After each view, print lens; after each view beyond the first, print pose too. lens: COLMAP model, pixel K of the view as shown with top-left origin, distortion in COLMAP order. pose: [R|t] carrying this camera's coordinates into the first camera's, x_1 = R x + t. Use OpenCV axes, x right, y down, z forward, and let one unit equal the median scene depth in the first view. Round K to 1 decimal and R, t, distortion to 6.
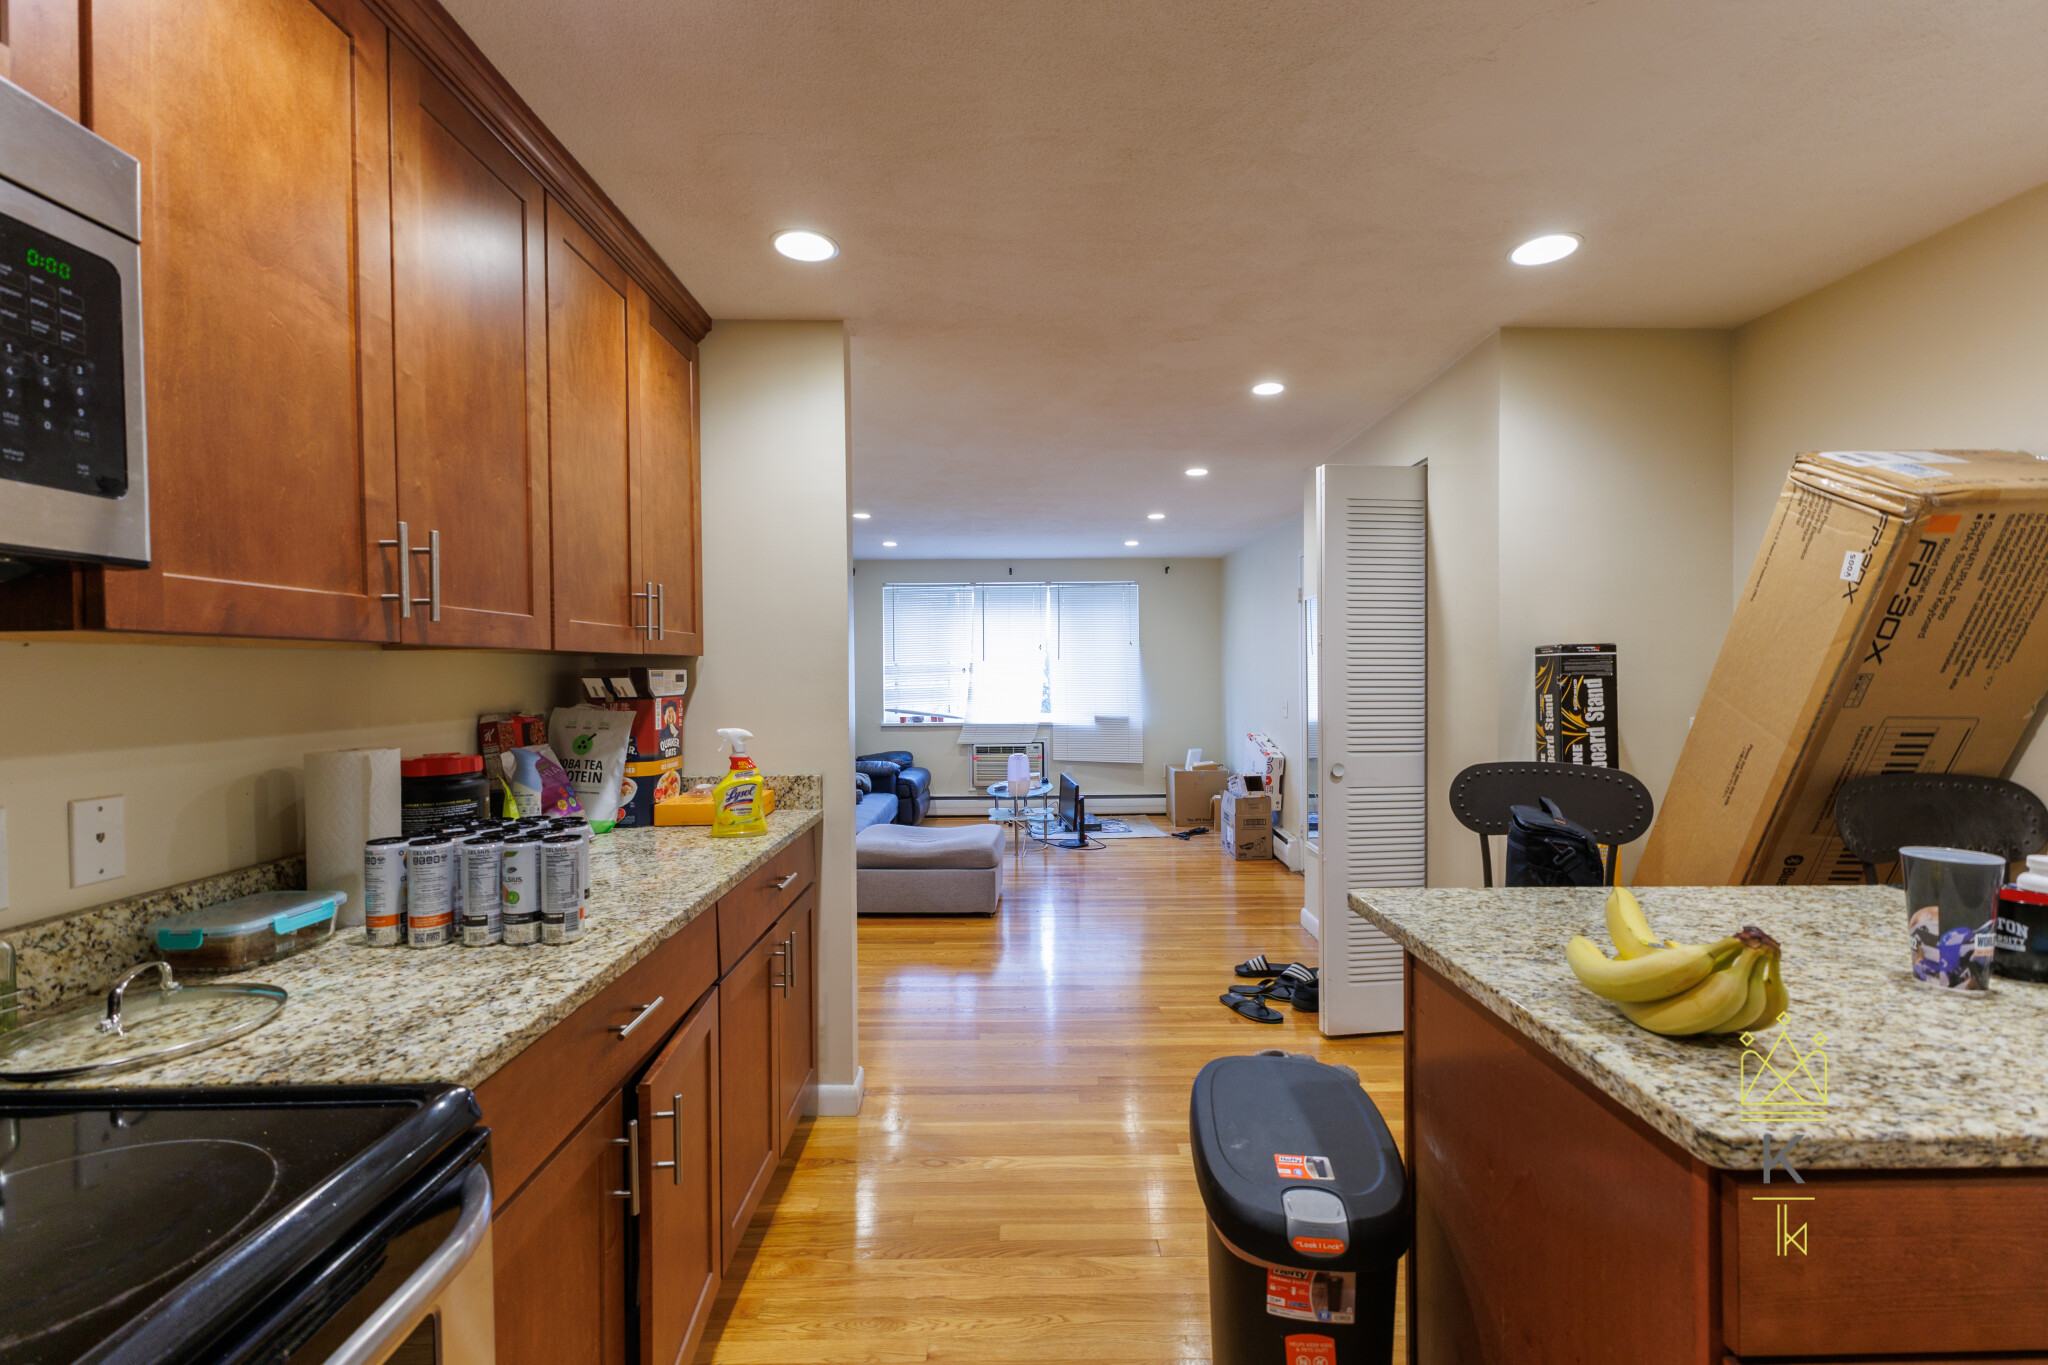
lens RADIAL K [[875.8, 0, 1024.0], [0, 875.8, 682.5], [0, 0, 1]] dist [0.003315, -0.000082]
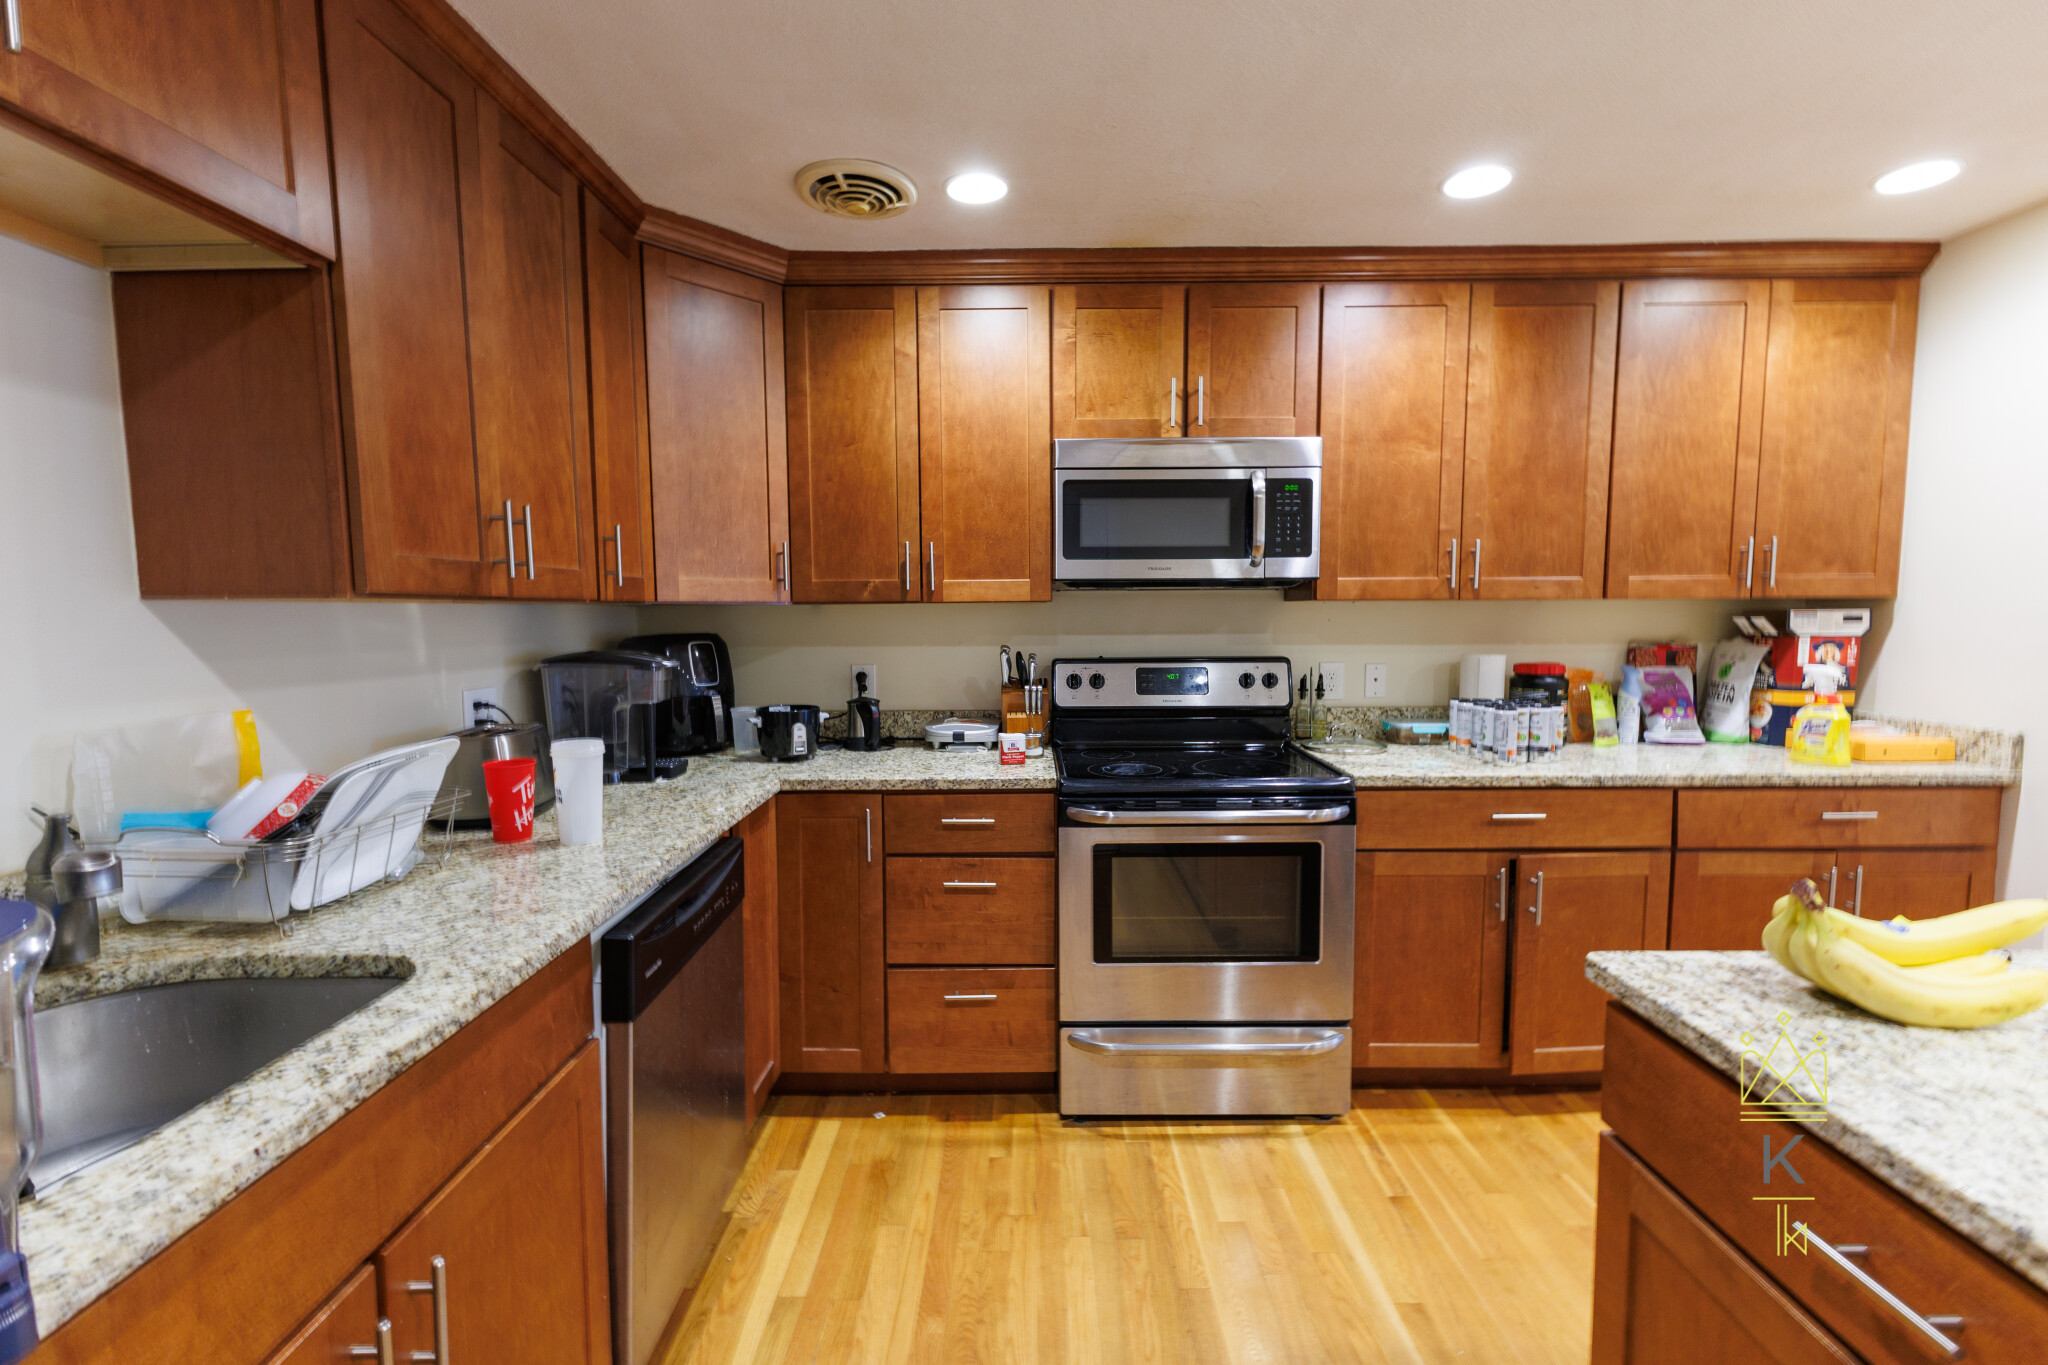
lens RADIAL K [[875.8, 0, 1024.0], [0, 875.8, 682.5], [0, 0, 1]] dist [0.003315, -0.000082]
pose [[-0.018437, 0.094342, -0.995369, 1.278618], [-0.009434, 0.995478, 0.094527, -0.035738], [0.999786, 0.011133, -0.017464, 0.050677]]
